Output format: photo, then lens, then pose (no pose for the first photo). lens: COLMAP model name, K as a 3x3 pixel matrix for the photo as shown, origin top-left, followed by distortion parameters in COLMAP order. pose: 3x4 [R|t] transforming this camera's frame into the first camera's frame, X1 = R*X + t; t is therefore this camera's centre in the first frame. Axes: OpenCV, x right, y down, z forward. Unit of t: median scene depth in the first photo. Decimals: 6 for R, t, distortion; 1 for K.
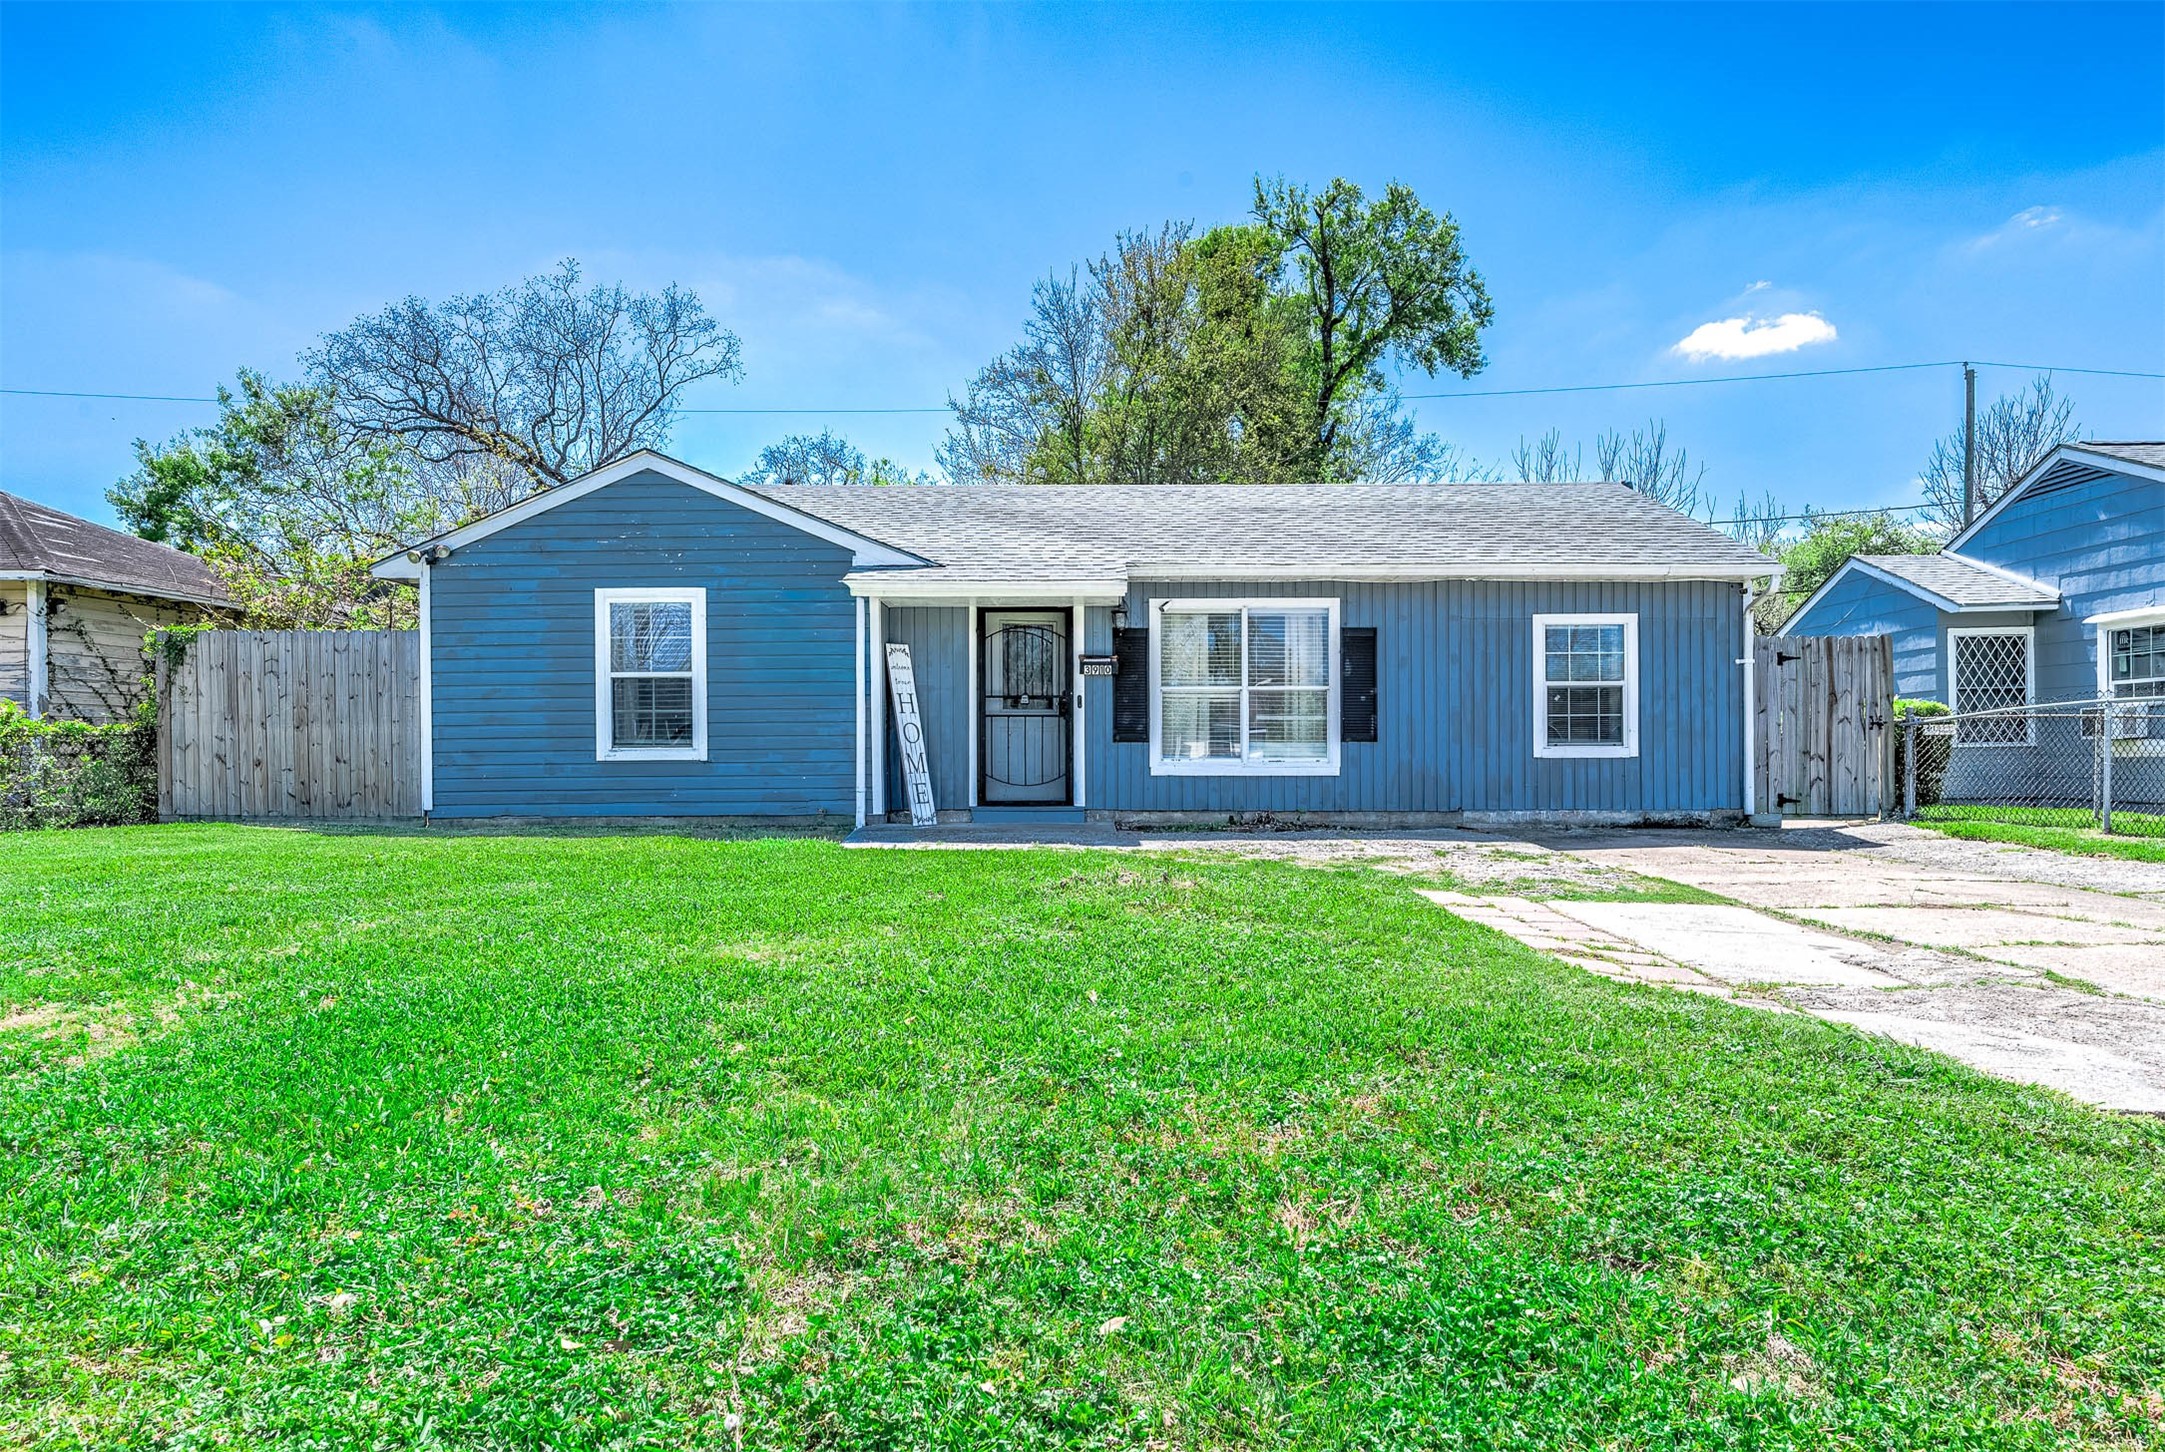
lens RADIAL K [[1140.7, 0, 1079.8], [0, 1140.7, 756.9], [0, 0, 1]] dist [0.002016, 0.000623]
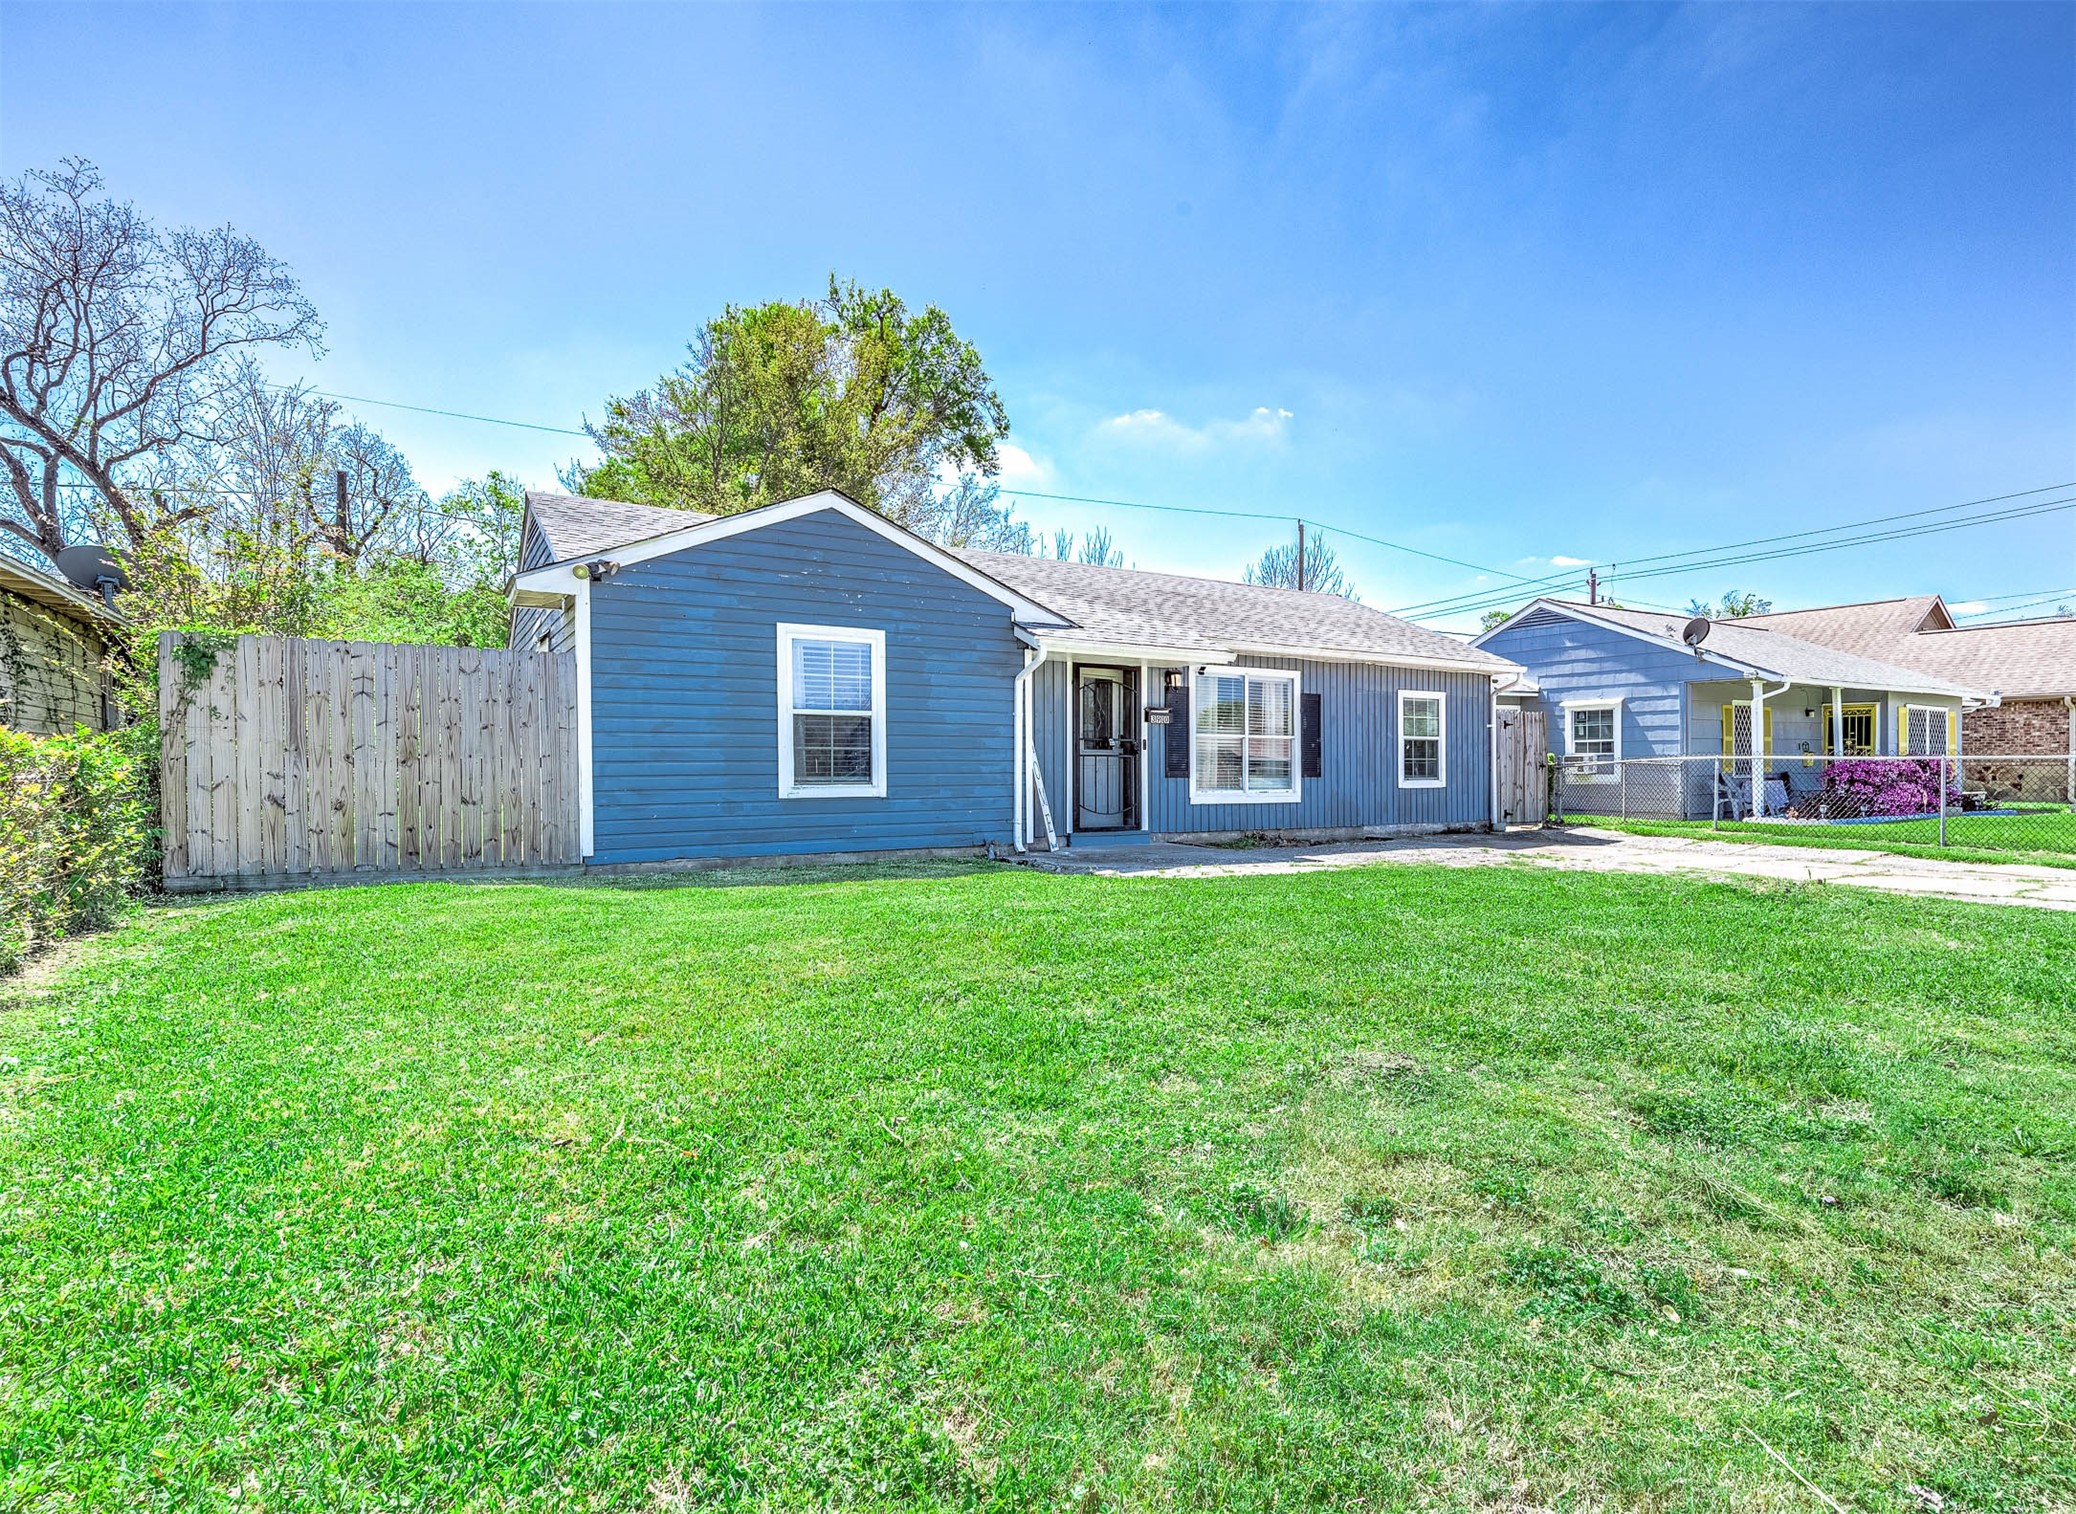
lens RADIAL K [[997.4, 0, 1040.8], [0, 997.4, 782.5], [0, 0, 1]] dist [0.015023, 0.000058]
pose [[0.856322, -0.004050, 0.516426, -0.651613], [0.002079, 0.999988, 0.004396, -0.013060], [-0.516438, -0.002691, 0.856320, 0.143157]]
